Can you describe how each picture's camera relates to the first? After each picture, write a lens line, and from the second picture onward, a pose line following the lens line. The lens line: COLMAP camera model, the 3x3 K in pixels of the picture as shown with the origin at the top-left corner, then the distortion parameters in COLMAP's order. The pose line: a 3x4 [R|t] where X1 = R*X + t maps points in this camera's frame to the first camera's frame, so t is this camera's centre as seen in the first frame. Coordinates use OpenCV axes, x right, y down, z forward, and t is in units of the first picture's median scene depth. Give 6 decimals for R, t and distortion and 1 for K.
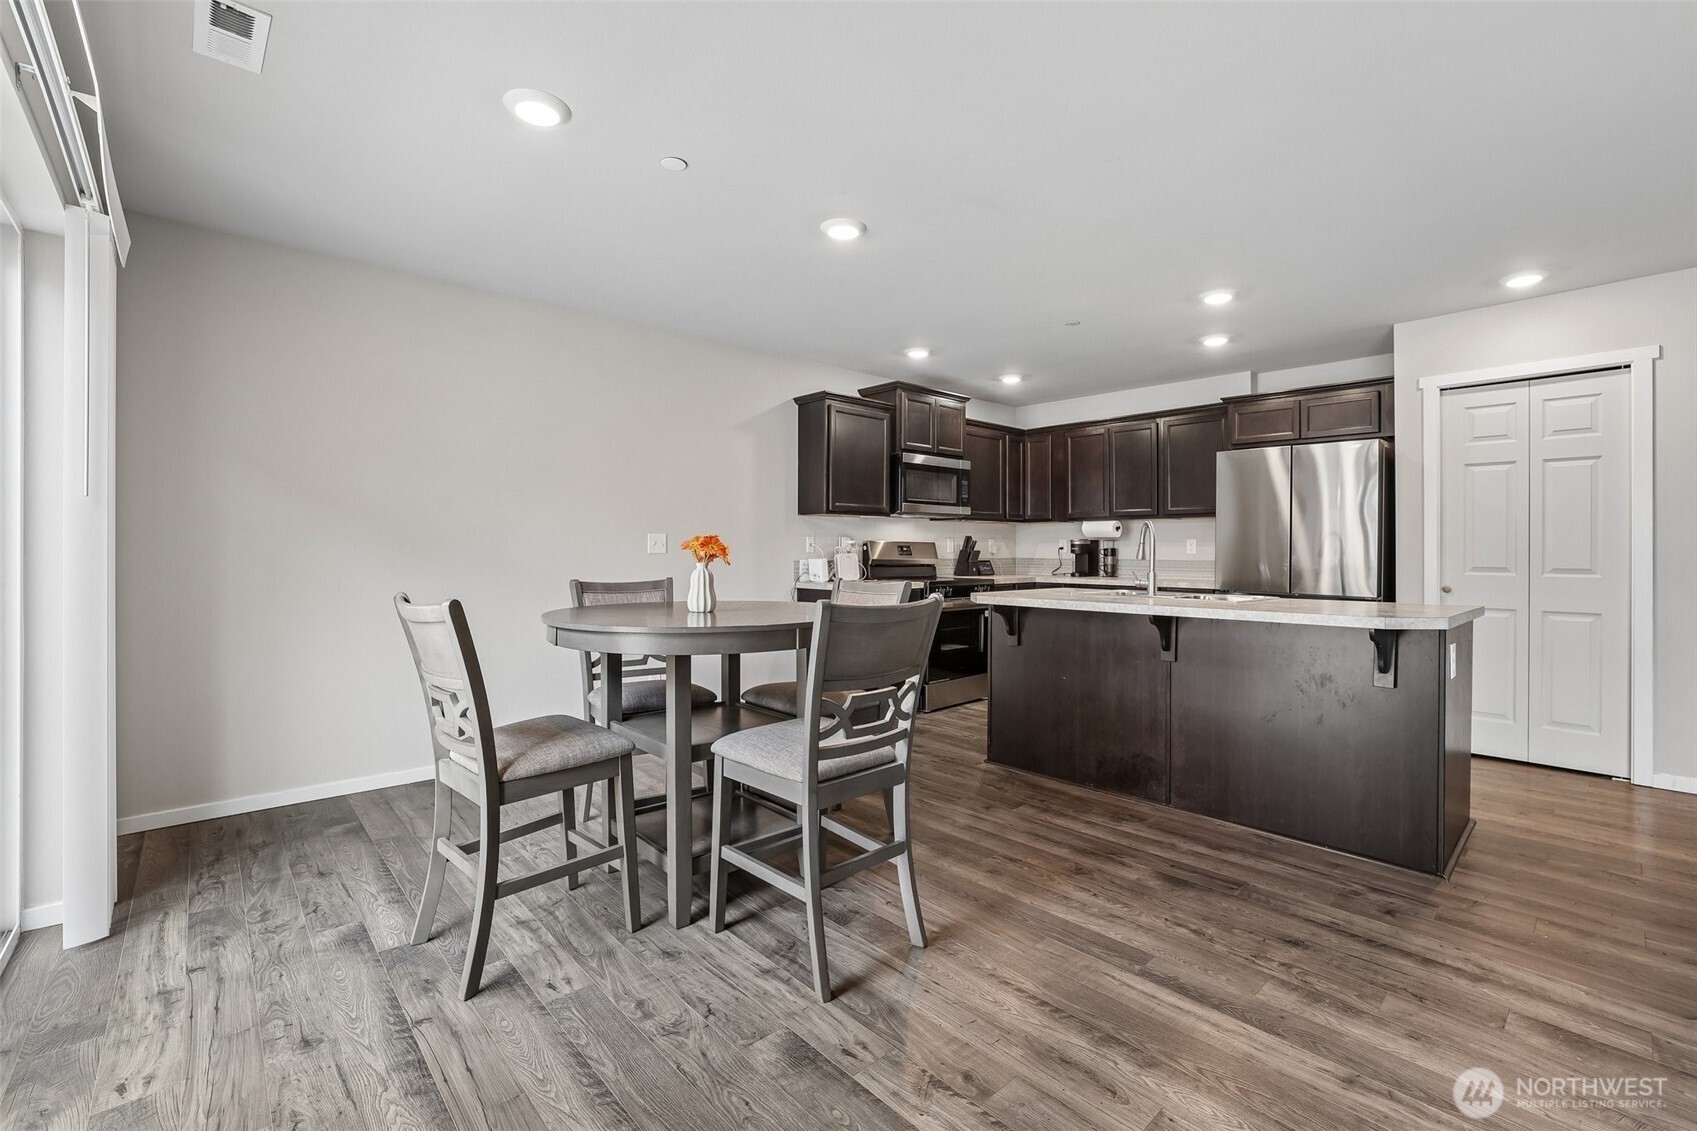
lens RADIAL K [[731.4, 0, 850.8], [0, 731.4, 547.4], [0, 0, 1]] dist [-0.048097, 0.017977]
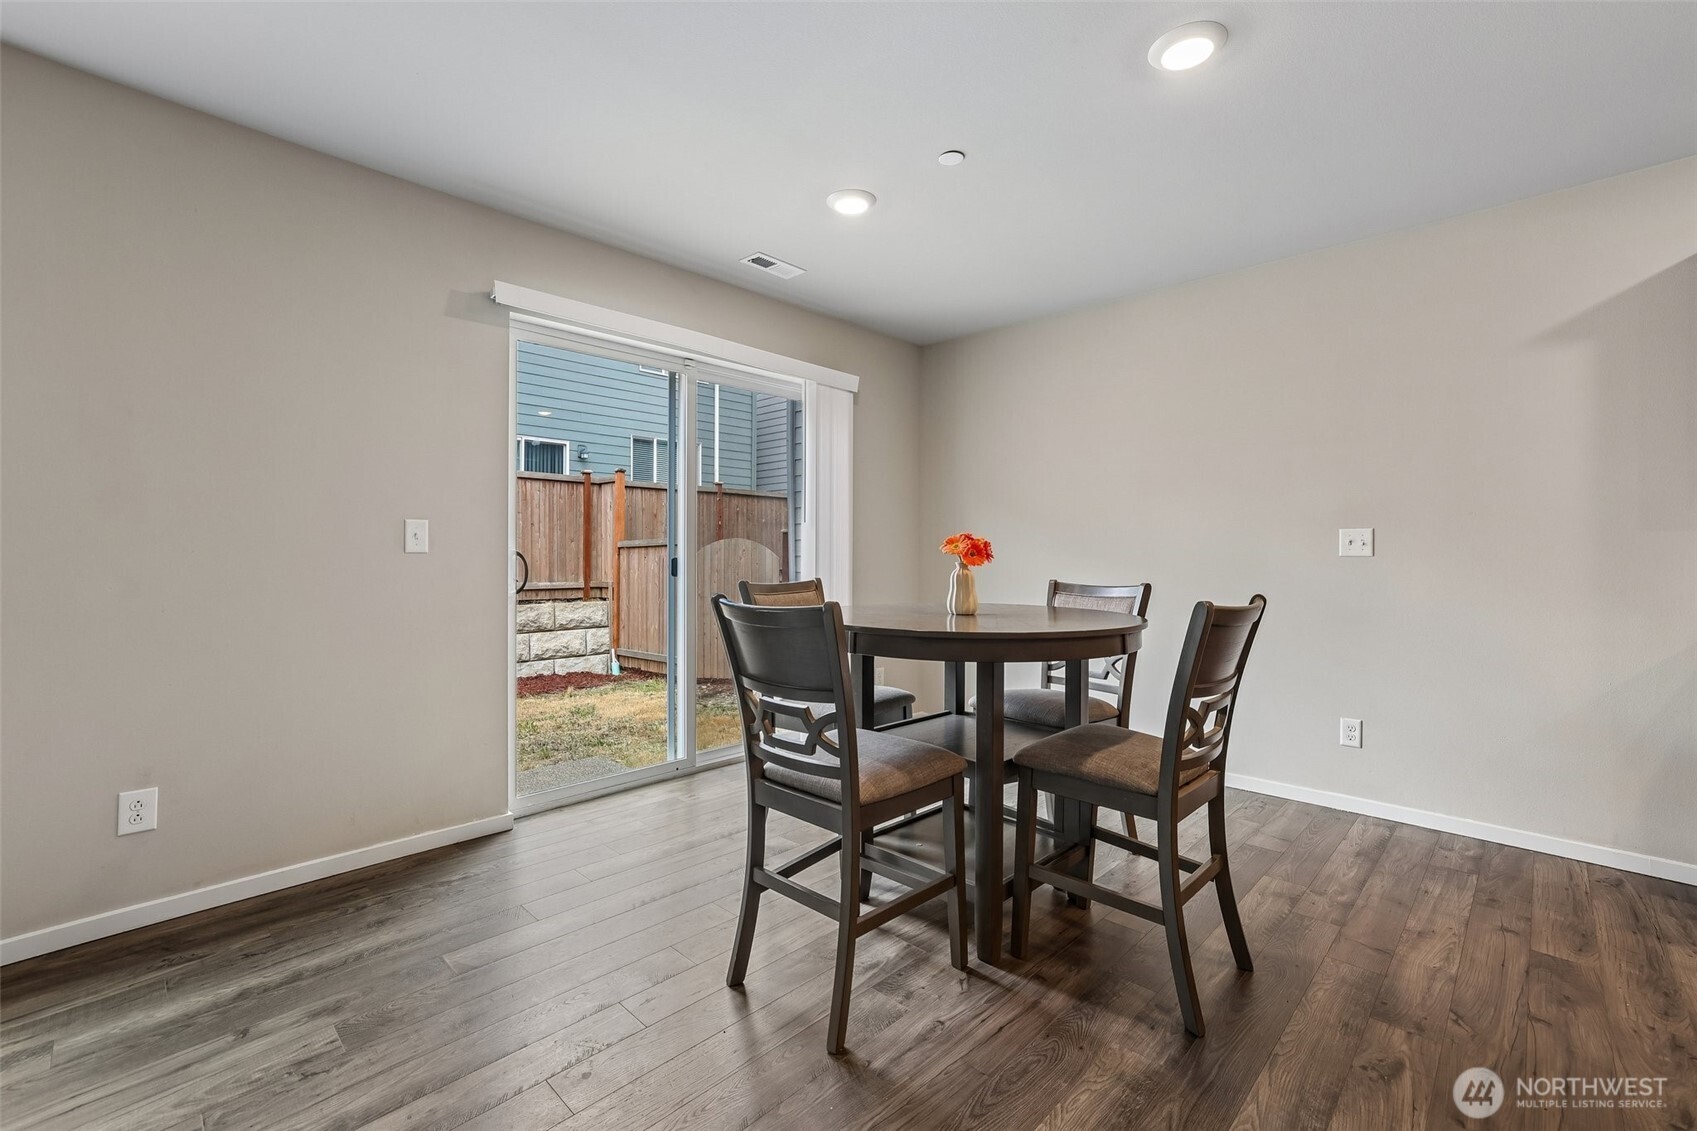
lens RADIAL K [[731.4, 0, 850.8], [0, 731.4, 547.4], [0, 0, 1]] dist [-0.048097, 0.017977]
pose [[0.061307, -0.006463, -0.998098, 0.566946], [-0.000804, 0.999978, -0.006525, 0.007238], [0.998119, 0.001202, 0.061300, 0.644401]]
